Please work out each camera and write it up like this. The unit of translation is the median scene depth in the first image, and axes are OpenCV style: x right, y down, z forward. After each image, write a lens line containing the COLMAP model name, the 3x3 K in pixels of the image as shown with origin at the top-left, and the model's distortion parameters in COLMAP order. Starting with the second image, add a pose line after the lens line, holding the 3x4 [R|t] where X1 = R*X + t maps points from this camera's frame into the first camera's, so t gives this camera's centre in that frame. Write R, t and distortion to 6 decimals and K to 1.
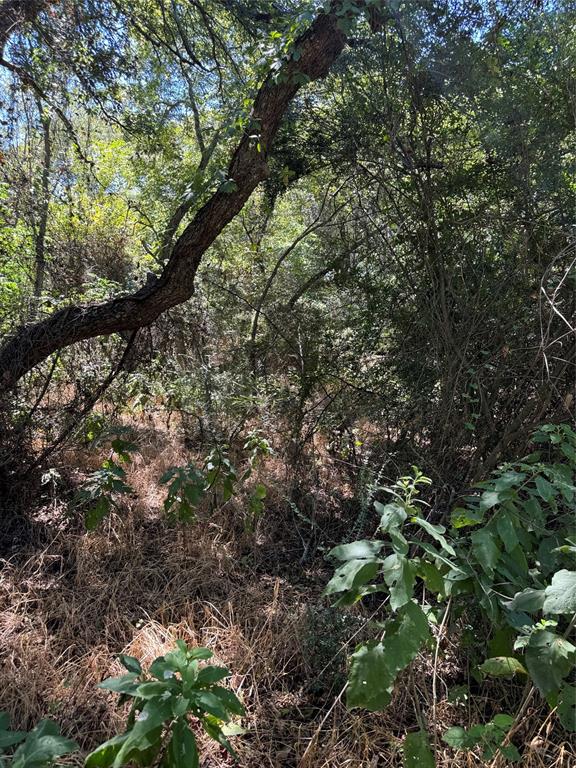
lens RADIAL K [[545.9, 0, 290.0], [0, 545.9, 384.5], [0, 0, 1]] dist [0.047300, -0.050698]
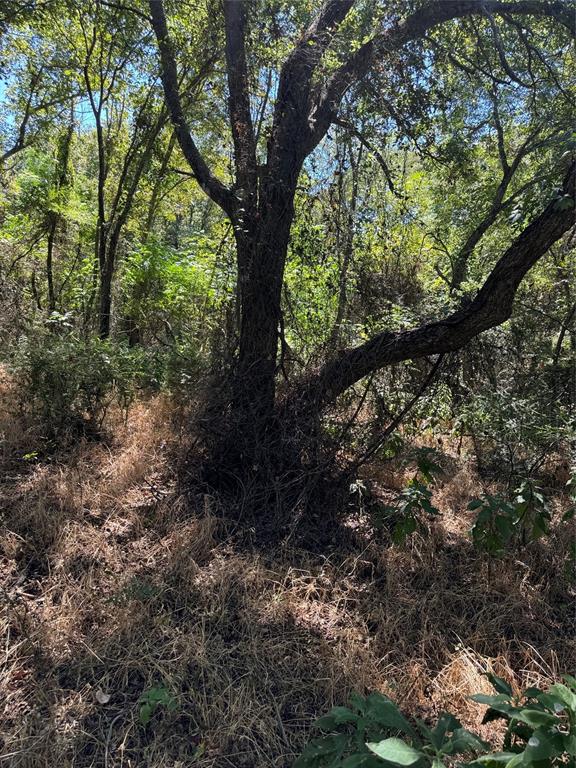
lens RADIAL K [[545.9, 0, 284.2], [0, 545.9, 386.1], [0, 0, 1]] dist [0.047300, -0.050698]
pose [[0.875016, 0.035309, -0.482806, -0.048346], [-0.054318, 0.998199, -0.025444, 0.002157], [0.481038, 0.048489, 0.875358, -0.028955]]
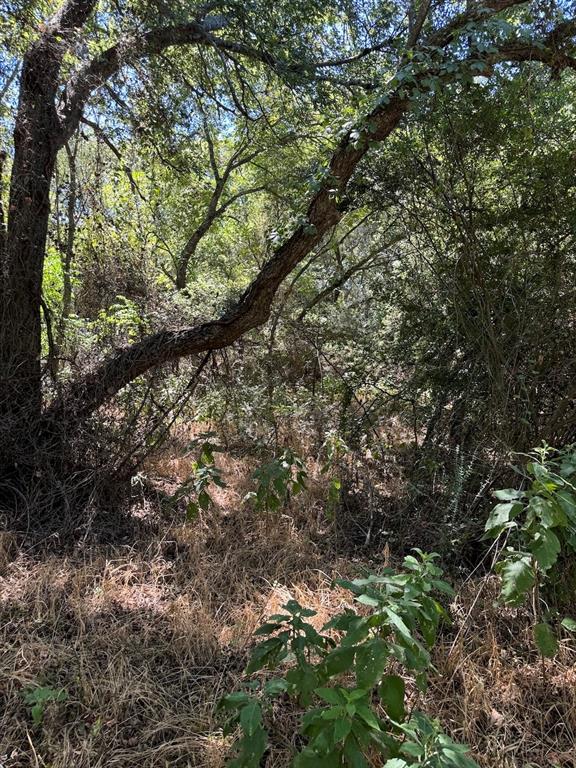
lens RADIAL K [[545.9, 0, 283.9], [0, 545.9, 383.1], [0, 0, 1]] dist [0.047300, -0.050698]
pose [[0.999525, -0.025162, 0.017821, -0.153134], [0.025582, 0.999391, -0.023731, 0.002989], [-0.017213, 0.024175, 0.999560, -0.154852]]
